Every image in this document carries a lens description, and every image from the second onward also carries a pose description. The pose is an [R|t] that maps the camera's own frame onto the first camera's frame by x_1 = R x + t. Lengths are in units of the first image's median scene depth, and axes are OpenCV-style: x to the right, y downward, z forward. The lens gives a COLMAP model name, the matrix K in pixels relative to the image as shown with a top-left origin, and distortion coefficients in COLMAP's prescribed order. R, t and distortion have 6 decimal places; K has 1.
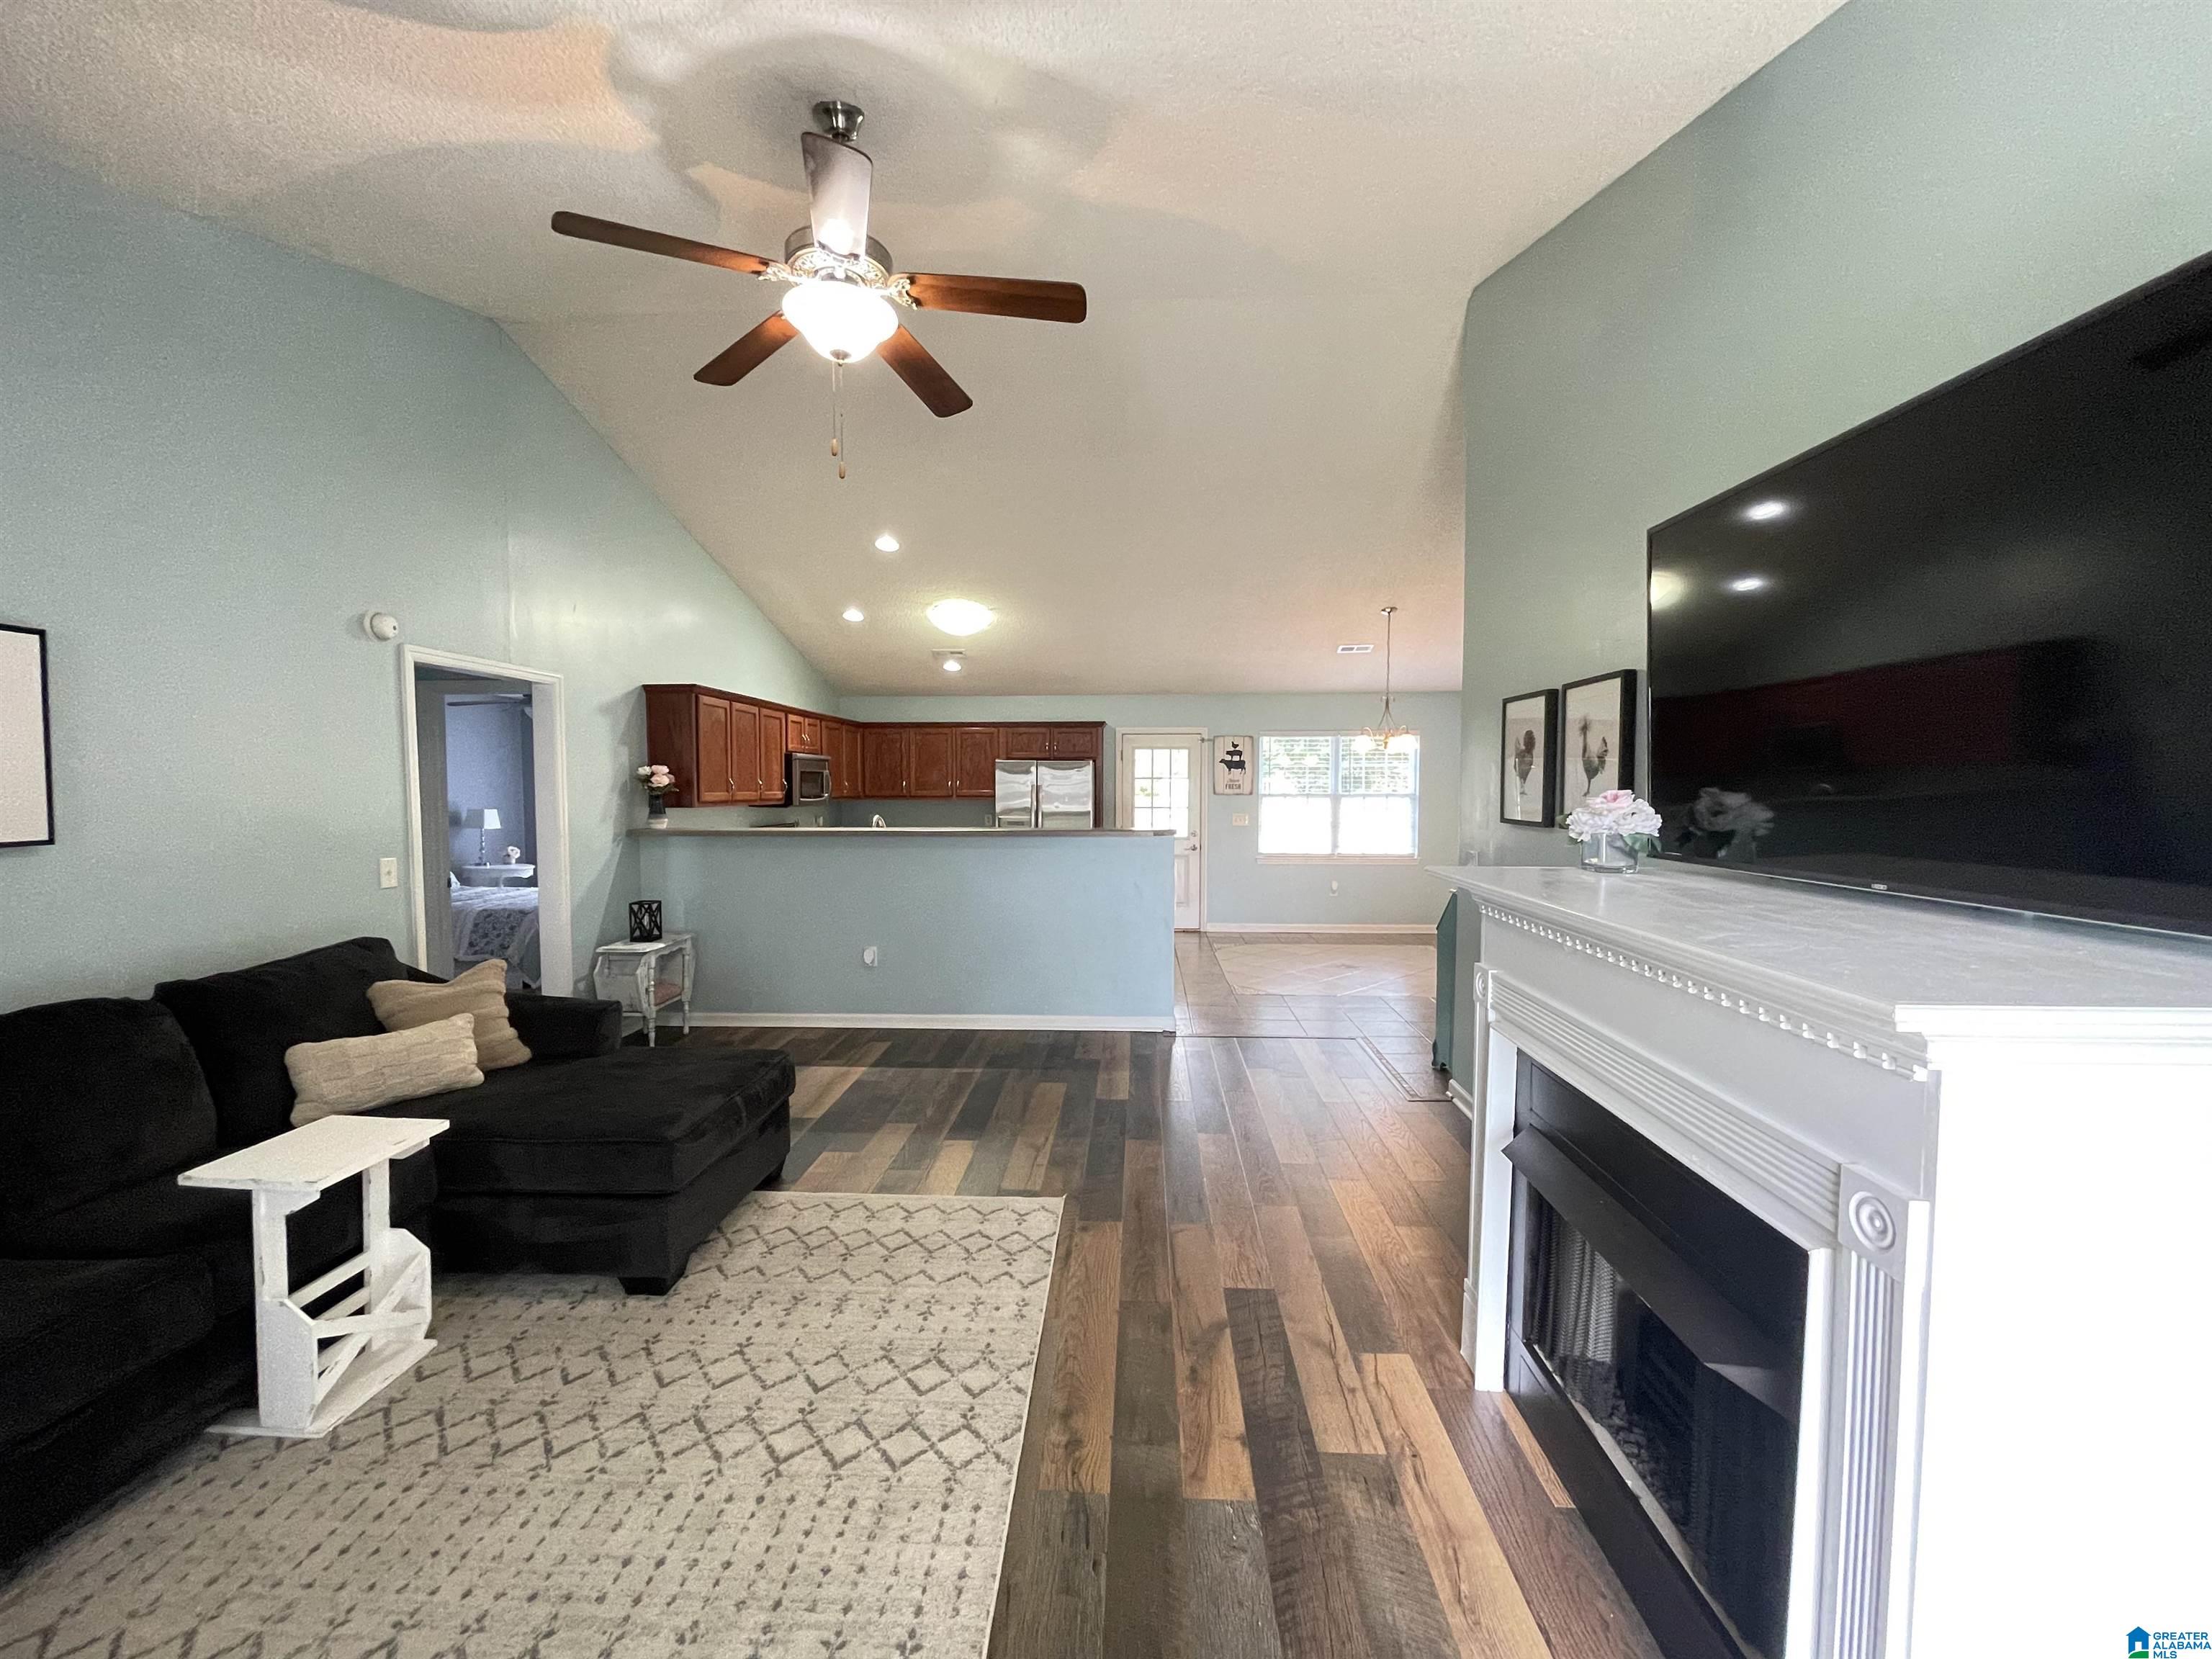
lens RADIAL K [[885.1, 0, 1090.5], [0, 885.1, 834.7], [0, 0, 1]] dist [0.000779, 0.000030]
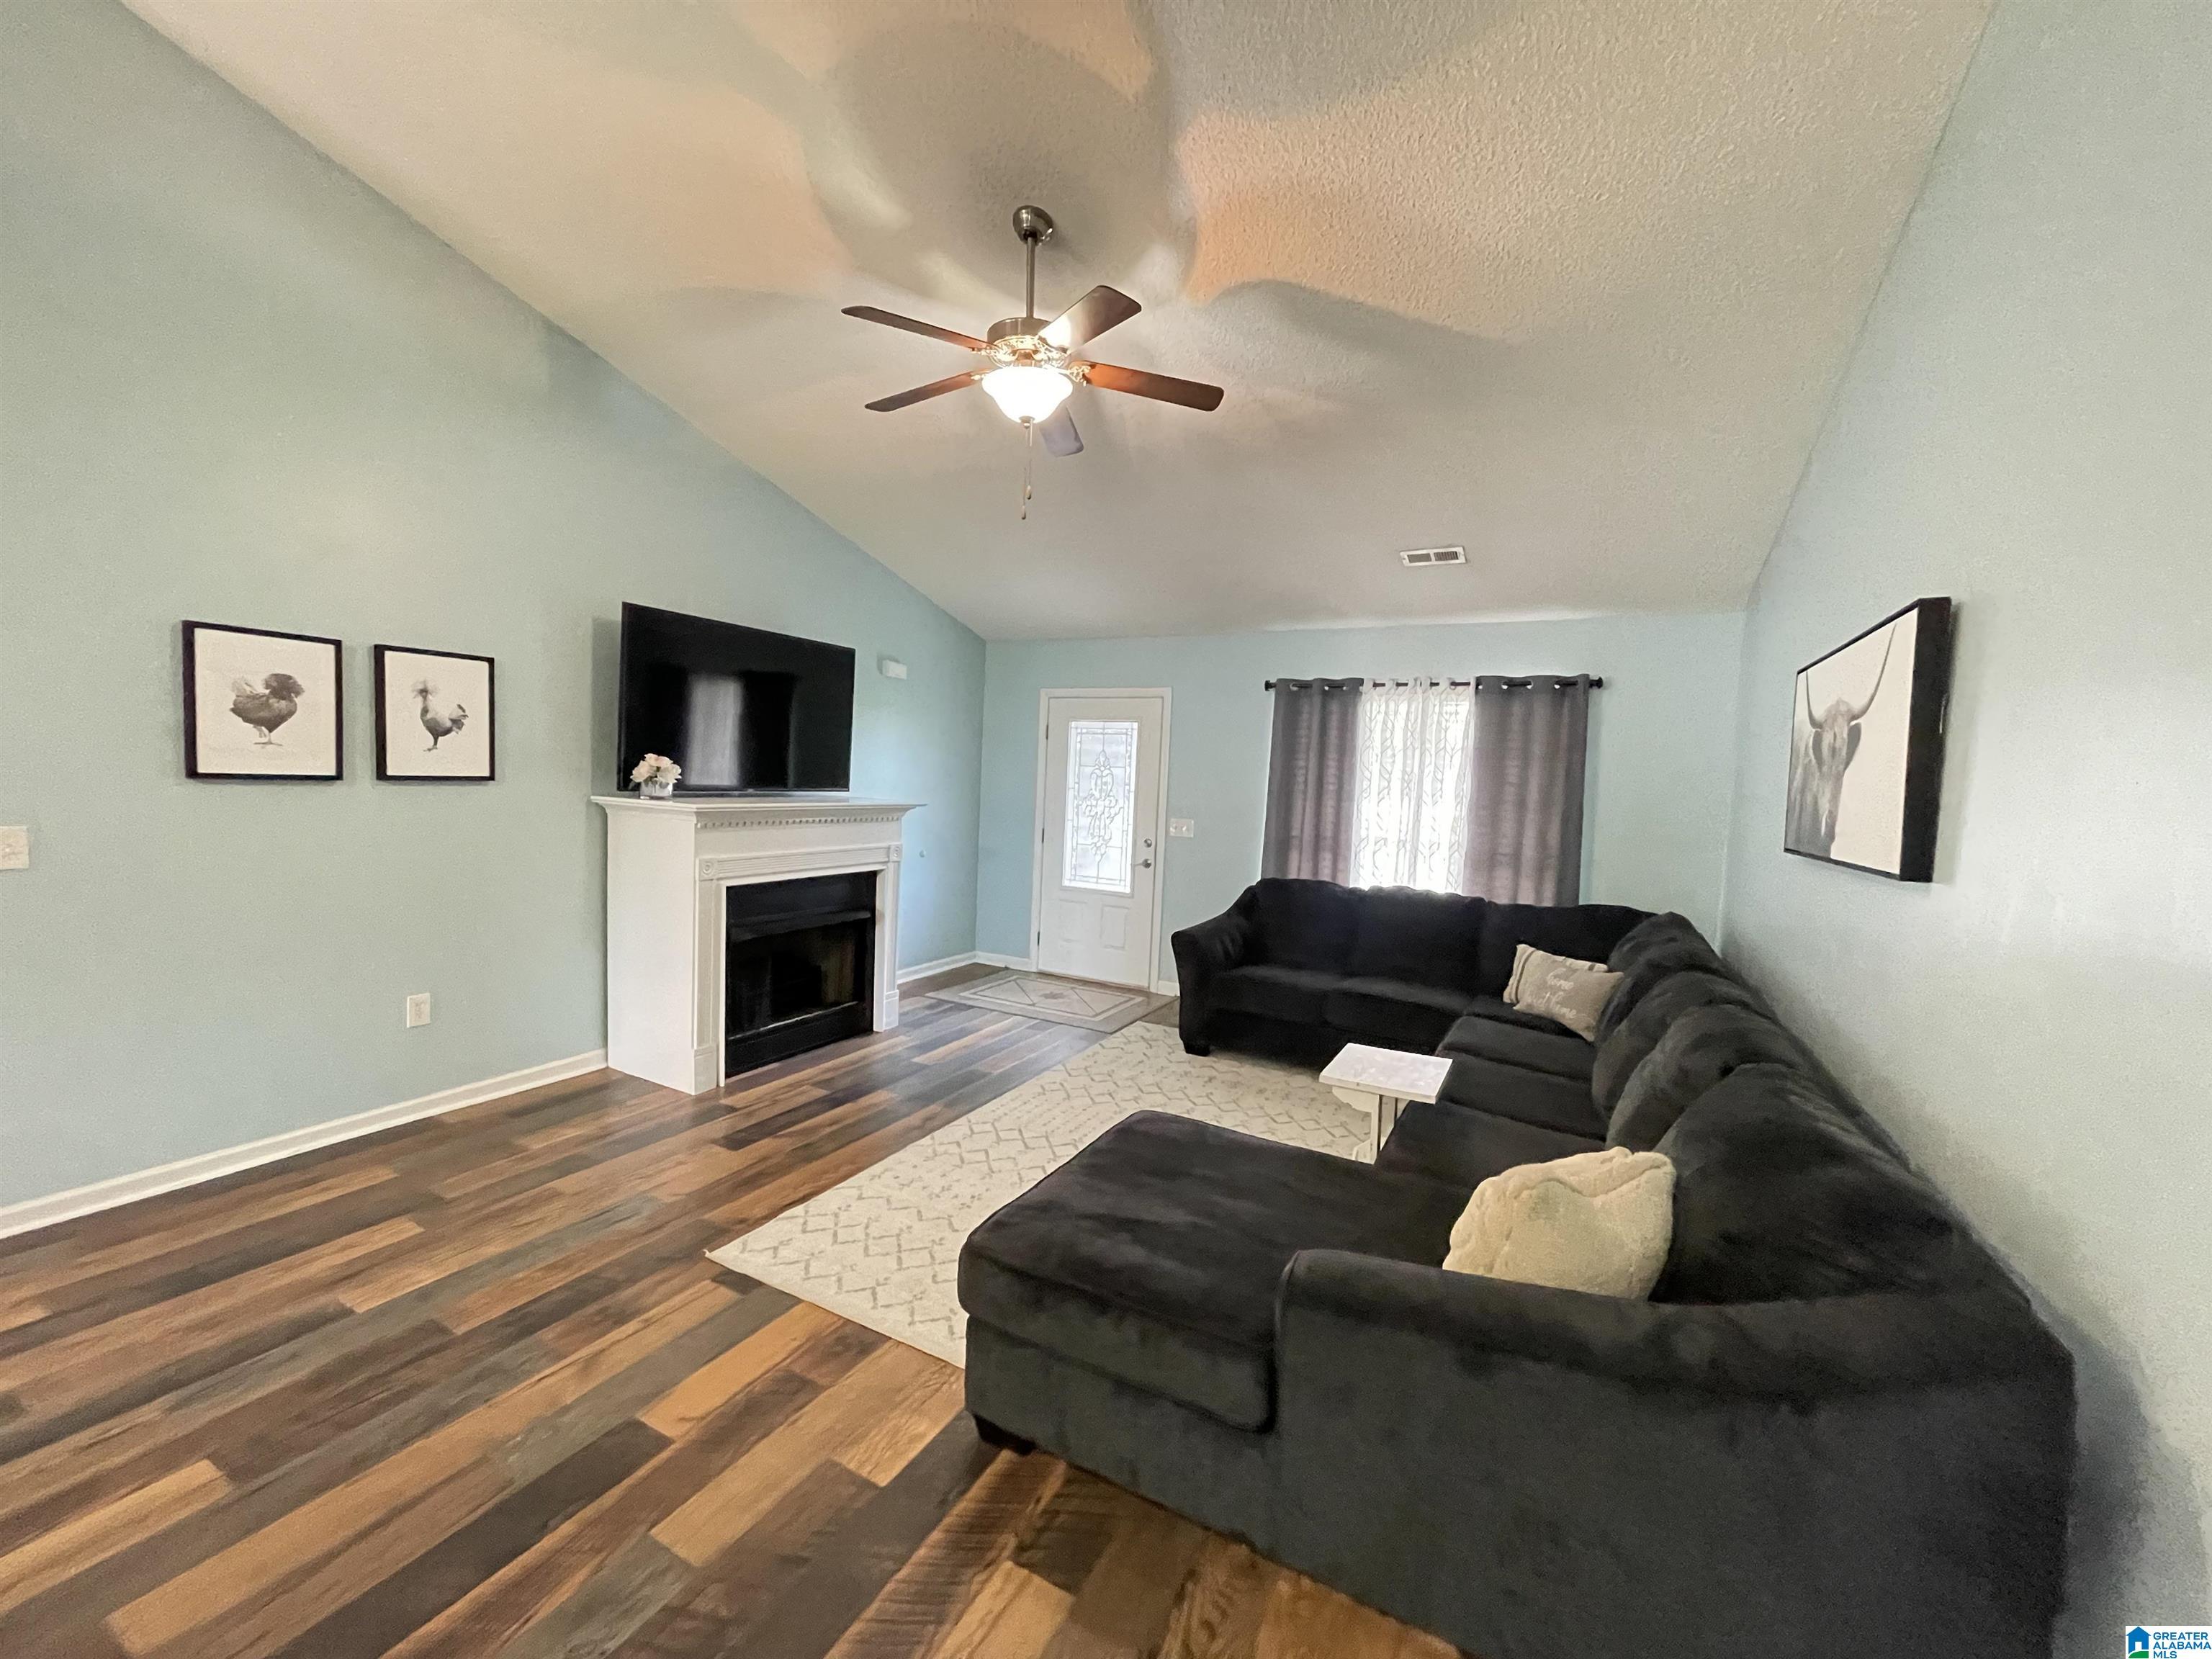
lens RADIAL K [[885.1, 0, 1105.2], [0, 885.1, 828.6], [0, 0, 1]] dist [0.000779, 0.000030]
pose [[-0.908340, -0.065990, 0.412995, -0.807231], [-0.021757, 0.993592, 0.110908, -0.098258], [-0.417667, 0.091757, -0.903955, 1.841344]]
